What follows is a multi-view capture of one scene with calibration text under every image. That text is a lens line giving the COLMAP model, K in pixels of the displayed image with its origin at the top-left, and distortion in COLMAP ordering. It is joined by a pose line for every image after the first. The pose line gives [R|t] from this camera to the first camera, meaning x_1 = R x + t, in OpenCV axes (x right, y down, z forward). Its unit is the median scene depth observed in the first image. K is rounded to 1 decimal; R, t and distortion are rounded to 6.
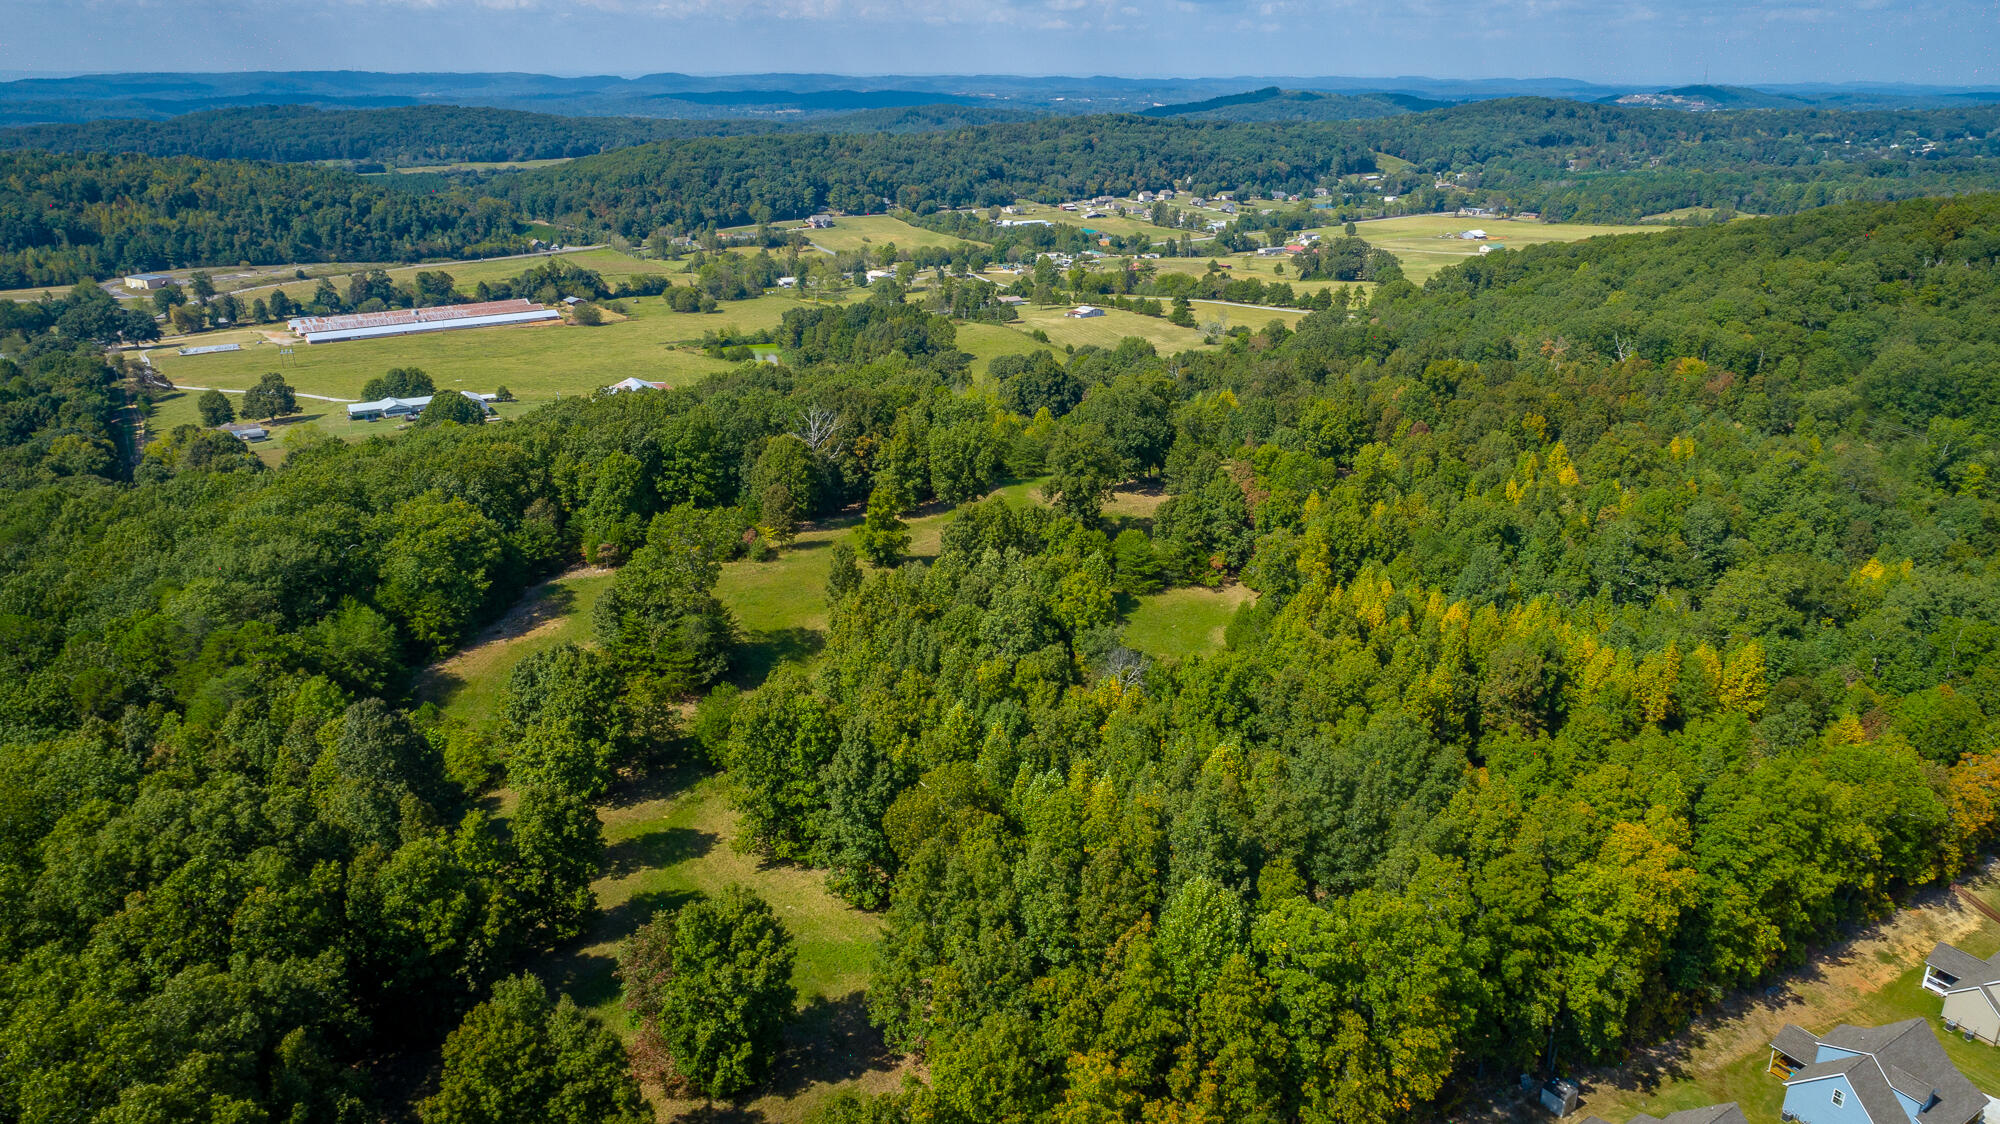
lens RADIAL K [[1356.3, 0, 1000.7], [0, 1356.3, 559.5], [0, 0, 1]] dist [-0.013701, 0.012804]
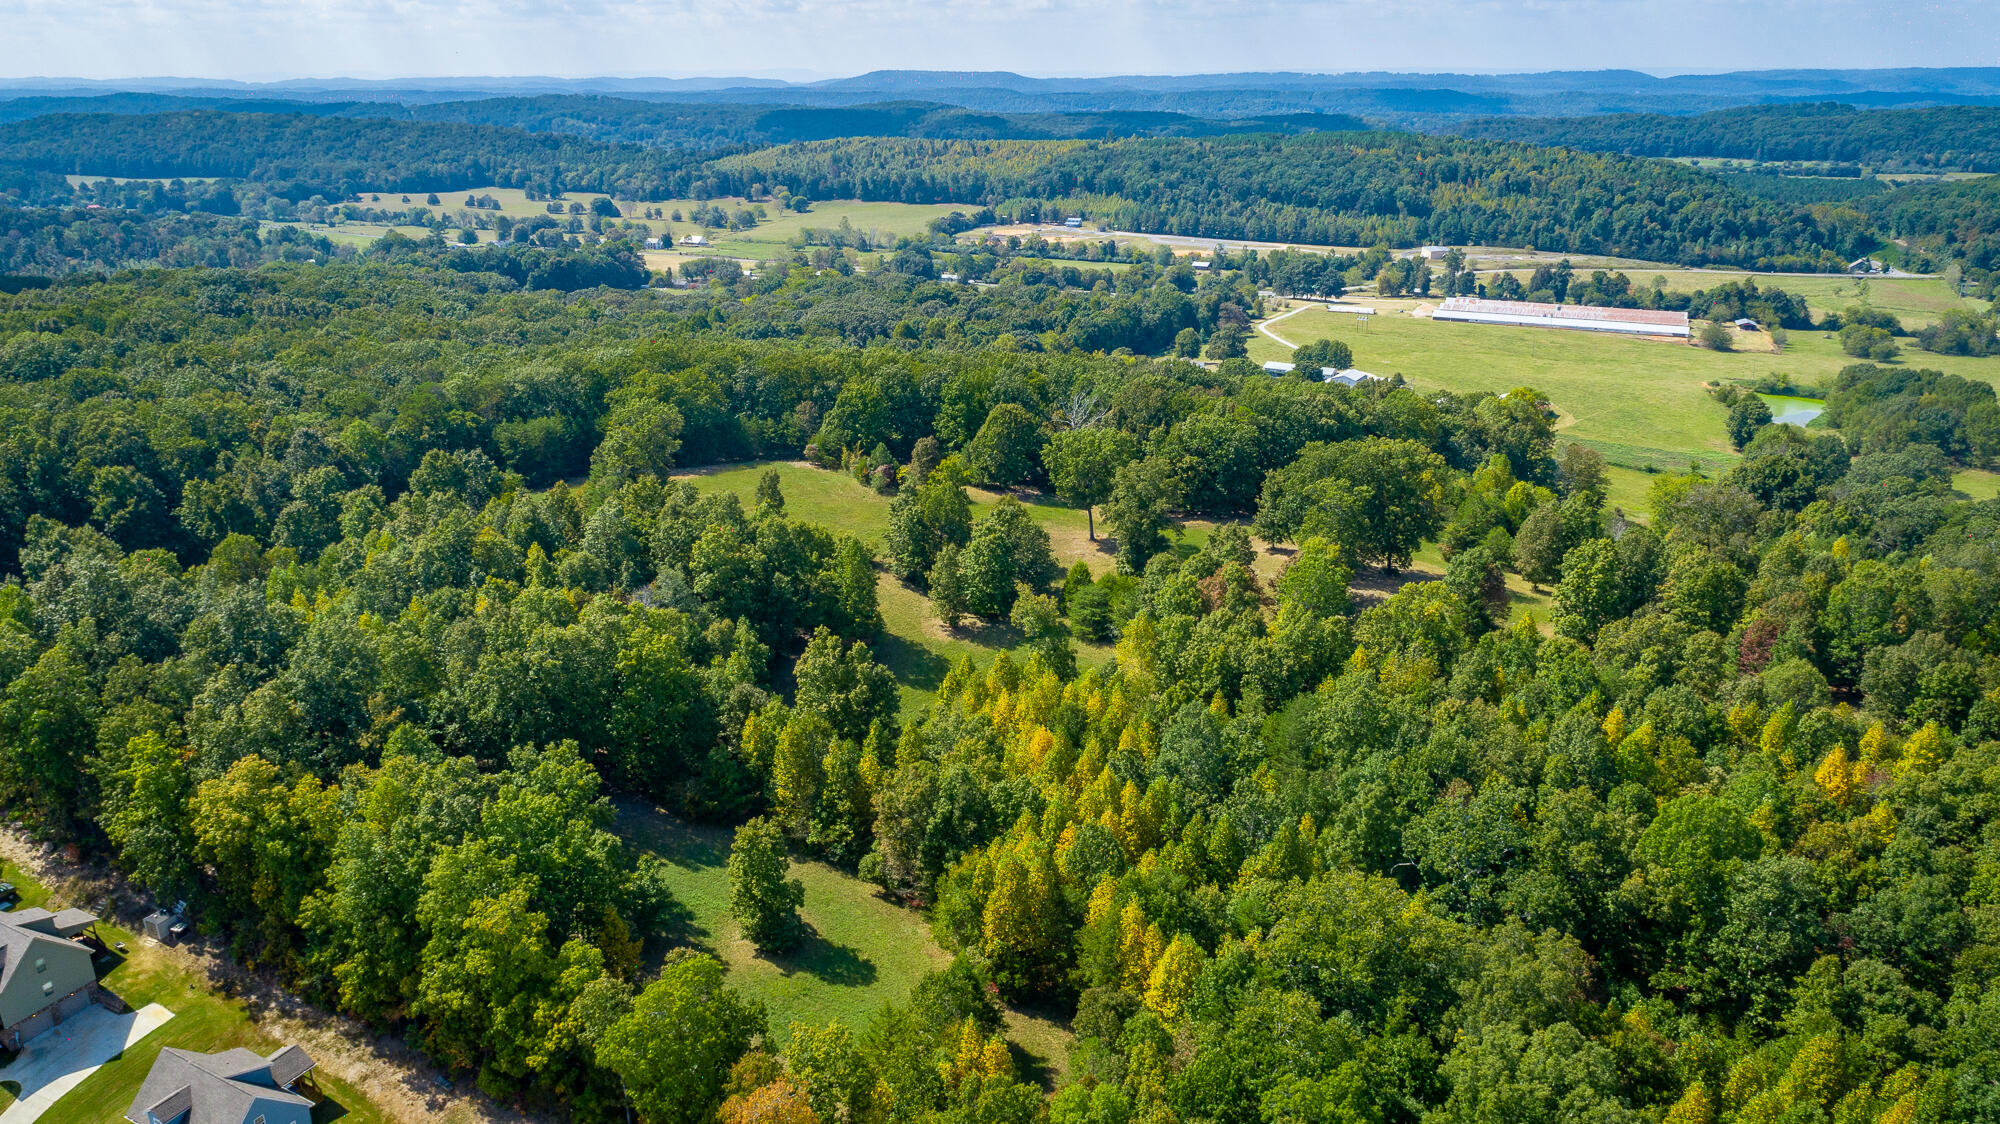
lens RADIAL K [[1356.3, 0, 1000.7], [0, 1356.3, 559.5], [0, 0, 1]] dist [-0.013701, 0.012804]
pose [[0.489548, 0.294061, -0.820897, 0.186502], [-0.292218, 0.942309, 0.163286, -0.036510], [0.821555, 0.159944, 0.547235, 0.100614]]
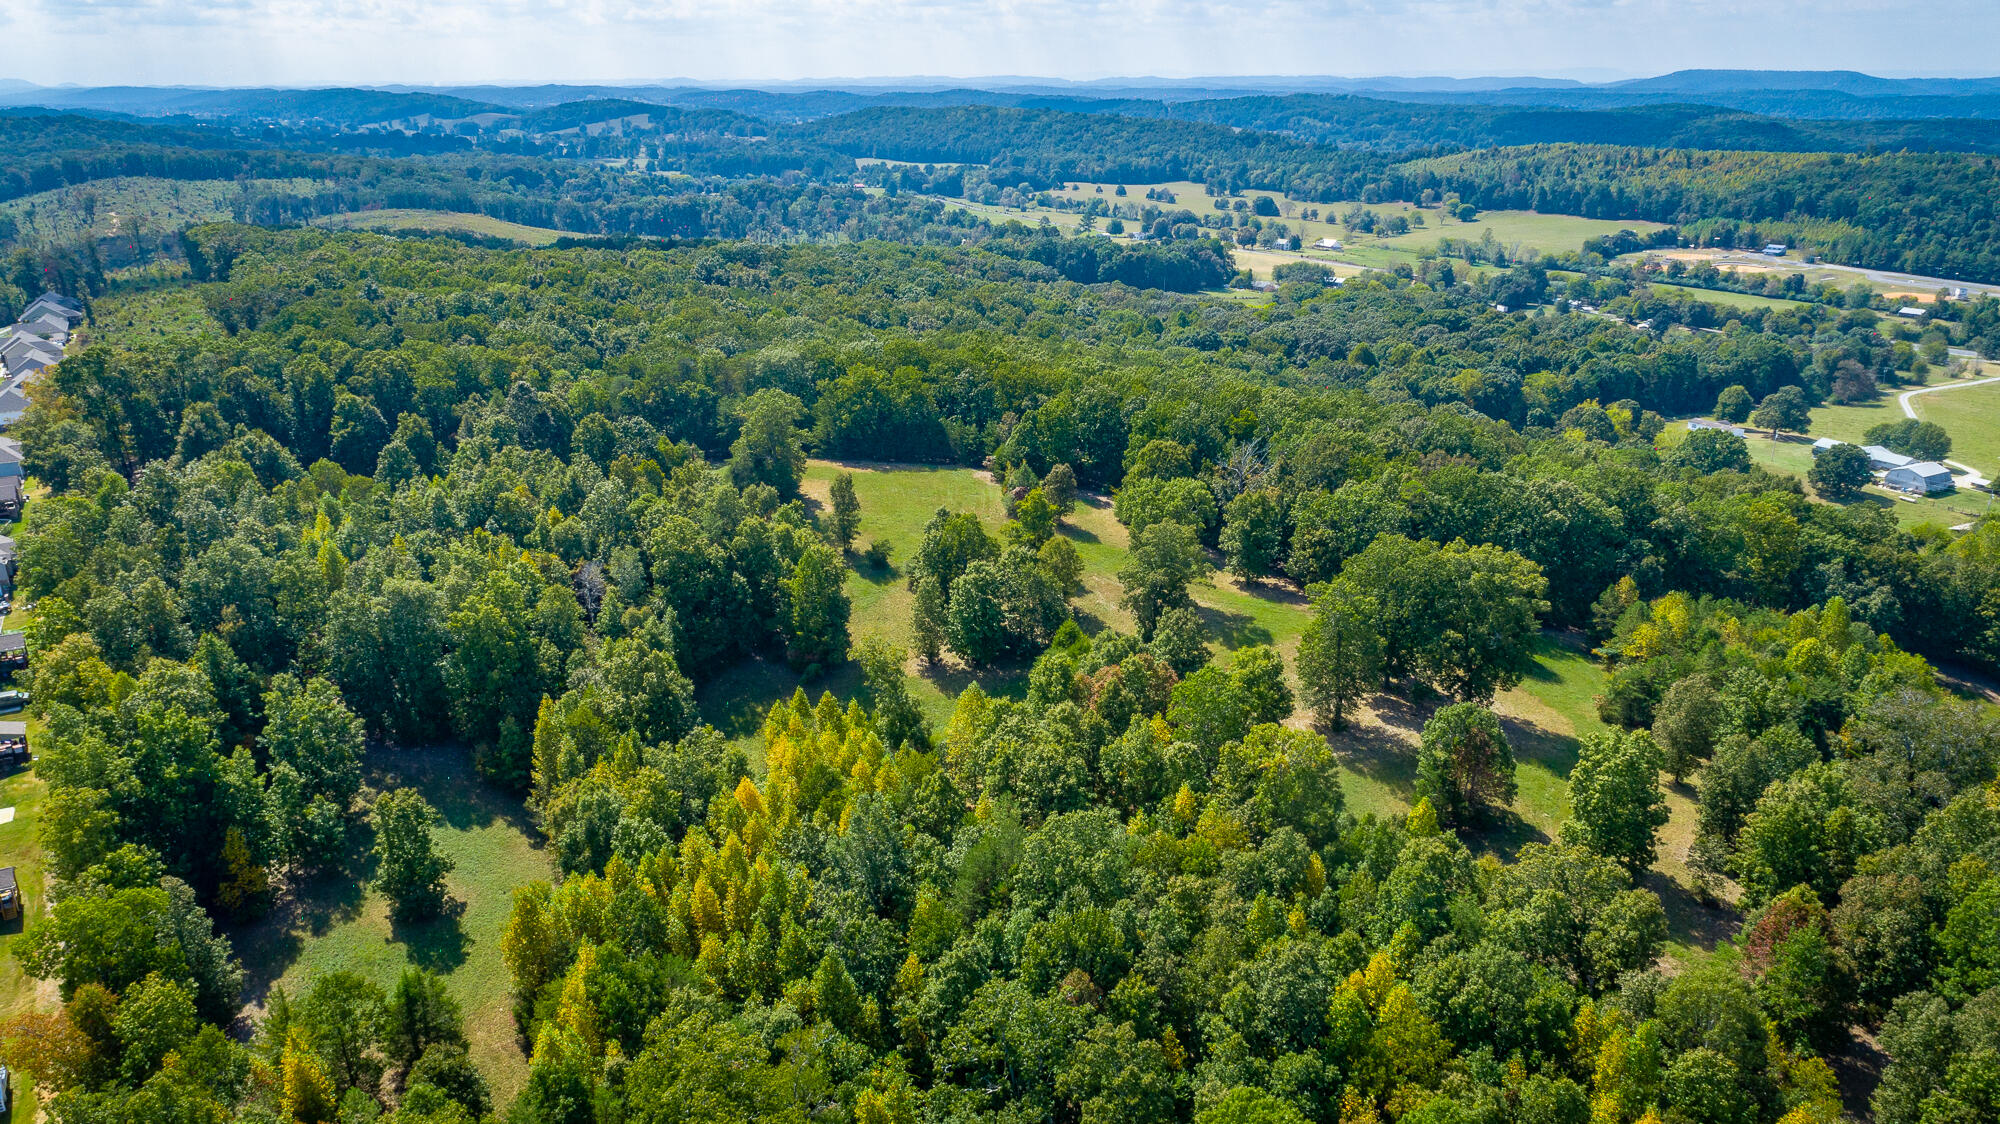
lens RADIAL K [[1356.3, 0, 1000.7], [0, 1356.3, 559.5], [0, 0, 1]] dist [-0.013701, 0.012804]
pose [[-0.027524, 0.337231, -0.941019, 0.195427], [-0.333747, 0.884258, 0.326651, -0.072473], [0.942261, 0.323053, 0.088212, 0.199540]]
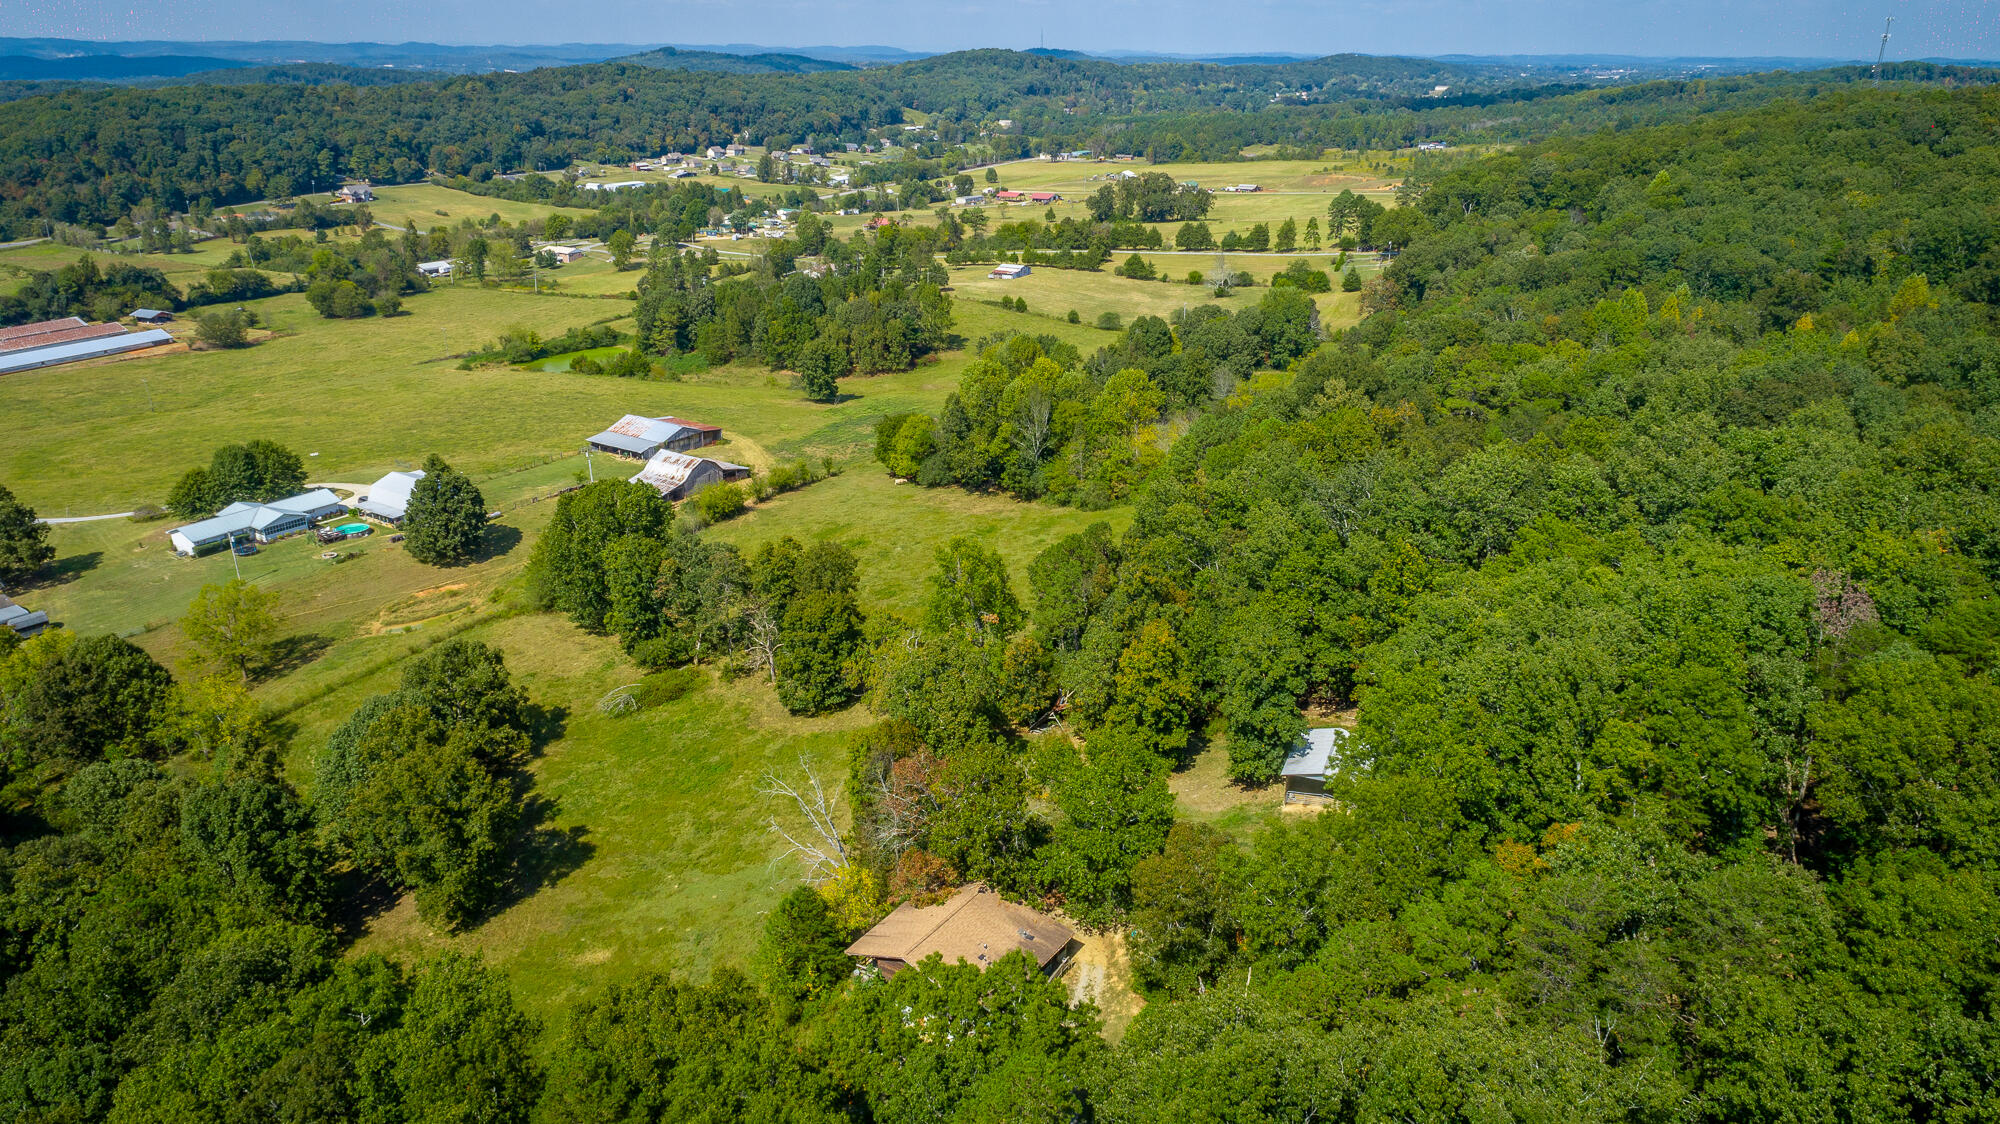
lens RADIAL K [[1356.3, 0, 1000.7], [0, 1356.3, 559.5], [0, 0, 1]] dist [-0.013701, 0.012804]
pose [[0.891743, -0.157476, 0.424259, -0.199552], [0.149363, 0.987385, 0.052553, -0.039300], [-0.427183, 0.016505, 0.904015, 0.196341]]
